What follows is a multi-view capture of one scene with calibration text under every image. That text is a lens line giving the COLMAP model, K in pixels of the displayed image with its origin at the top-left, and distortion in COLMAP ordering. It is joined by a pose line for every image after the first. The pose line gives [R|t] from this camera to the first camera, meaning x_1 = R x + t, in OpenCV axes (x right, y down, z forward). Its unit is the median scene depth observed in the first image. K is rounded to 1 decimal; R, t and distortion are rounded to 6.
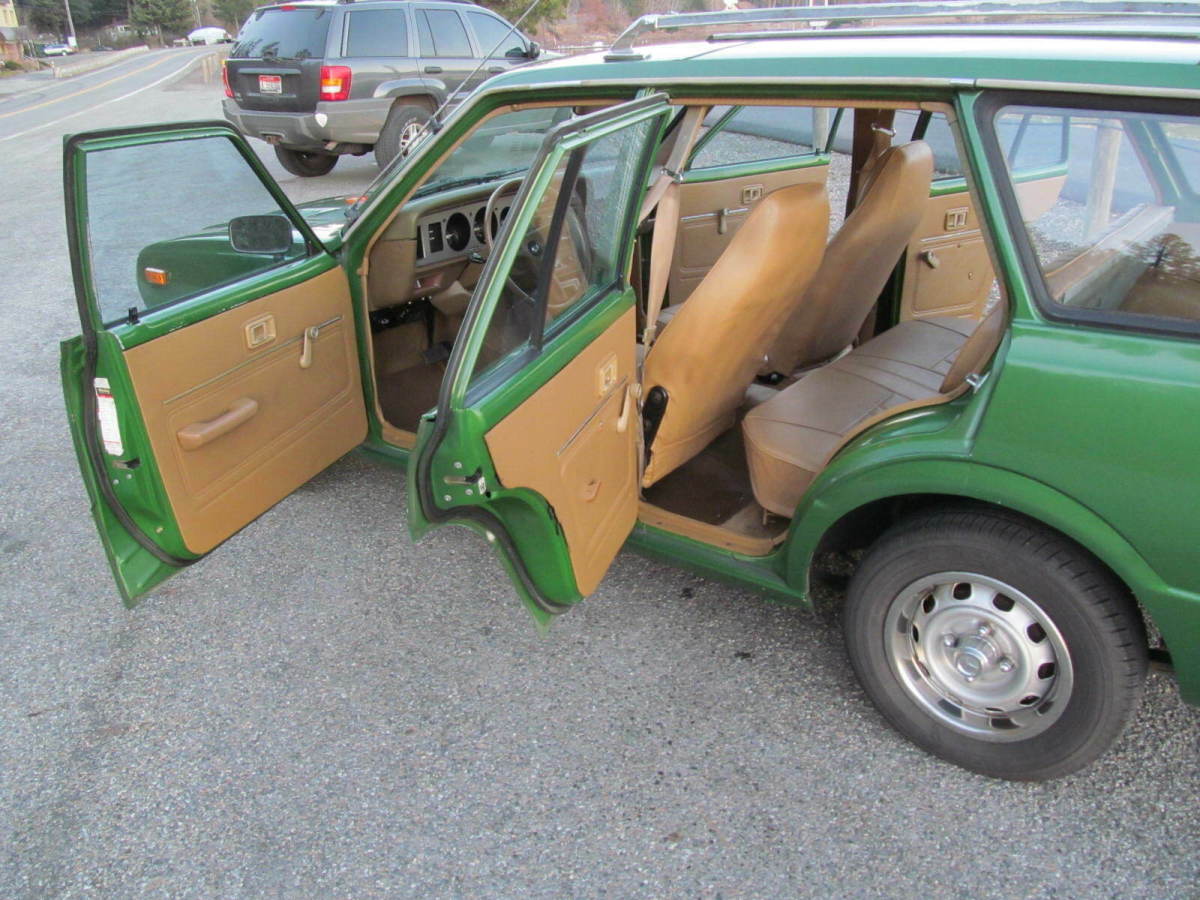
lens RADIAL K [[1001.8, 0, 595.5], [0, 1001.8, 460.8], [0, 0, 1]] dist [-0.058489, 0.026736]
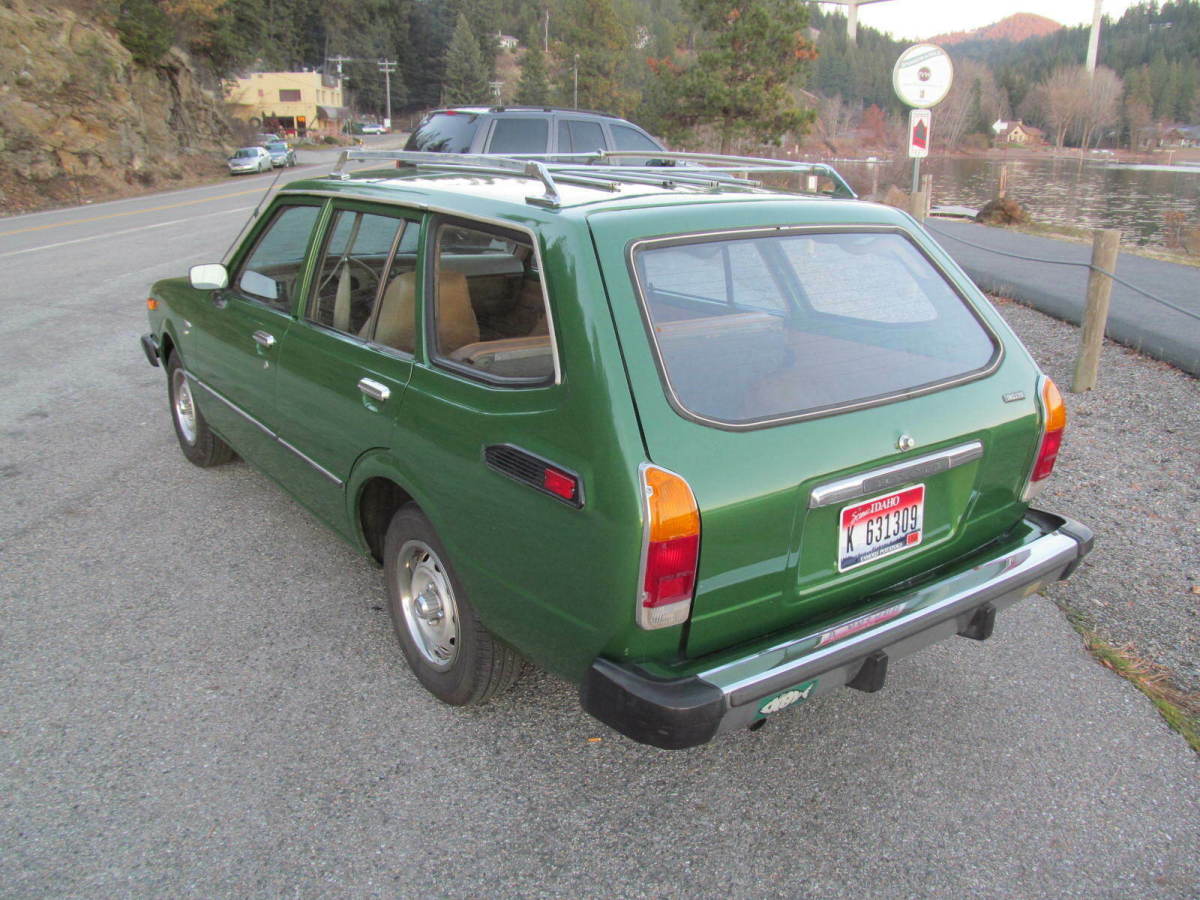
lens RADIAL K [[1001.8, 0, 604.4], [0, 1001.8, 451.6], [0, 0, 1]] dist [-0.058489, 0.026736]
pose [[0.965427, 0.130522, -0.225642, 0.777077], [-0.153067, 0.984517, -0.085418, 0.060200], [0.210999, 0.117003, 0.970458, -0.295484]]
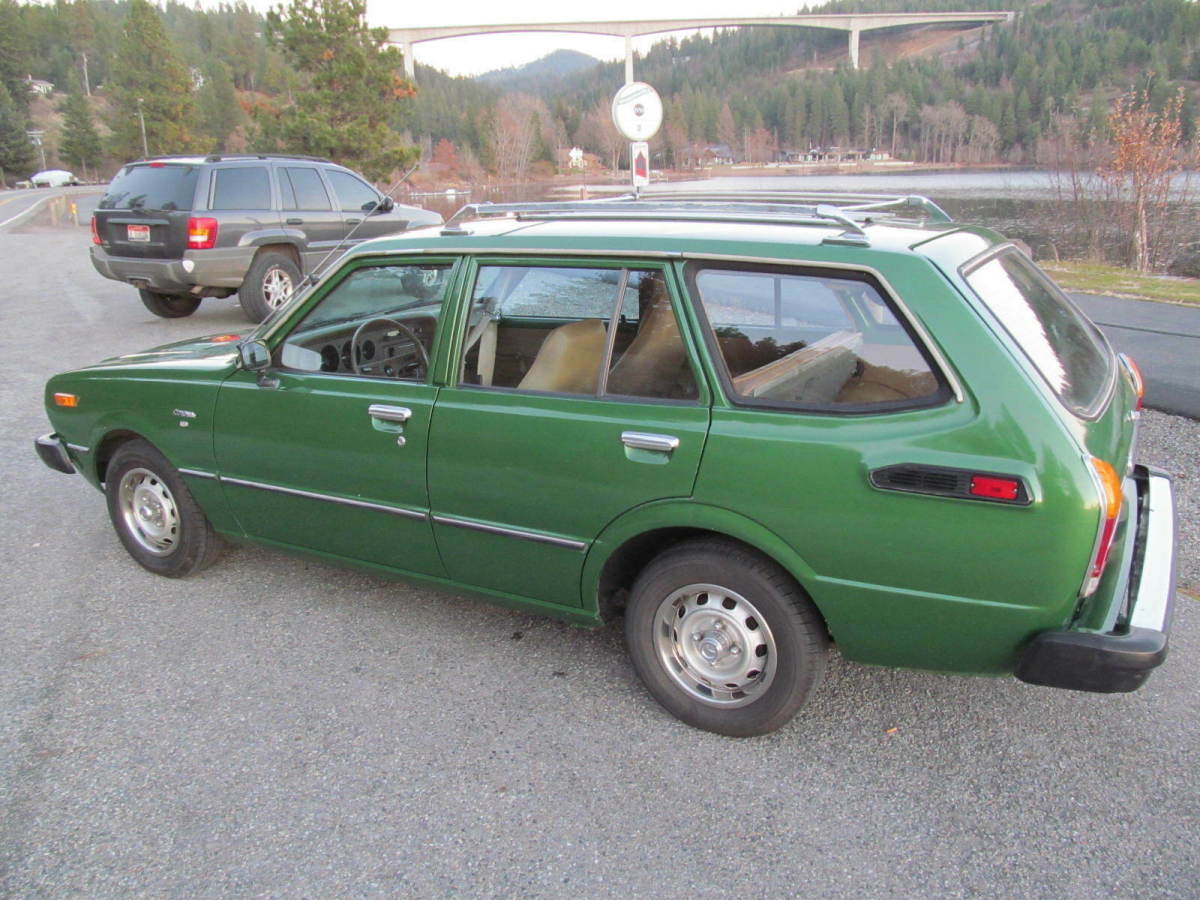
lens RADIAL K [[1001.8, 0, 602.2], [0, 1001.8, 448.5], [0, 0, 1]] dist [-0.058489, 0.026736]
pose [[0.988891, -0.023360, 0.146798, 0.020925], [0.044442, 0.988866, -0.142020, 0.099265], [-0.141846, 0.146966, 0.978918, -0.350966]]
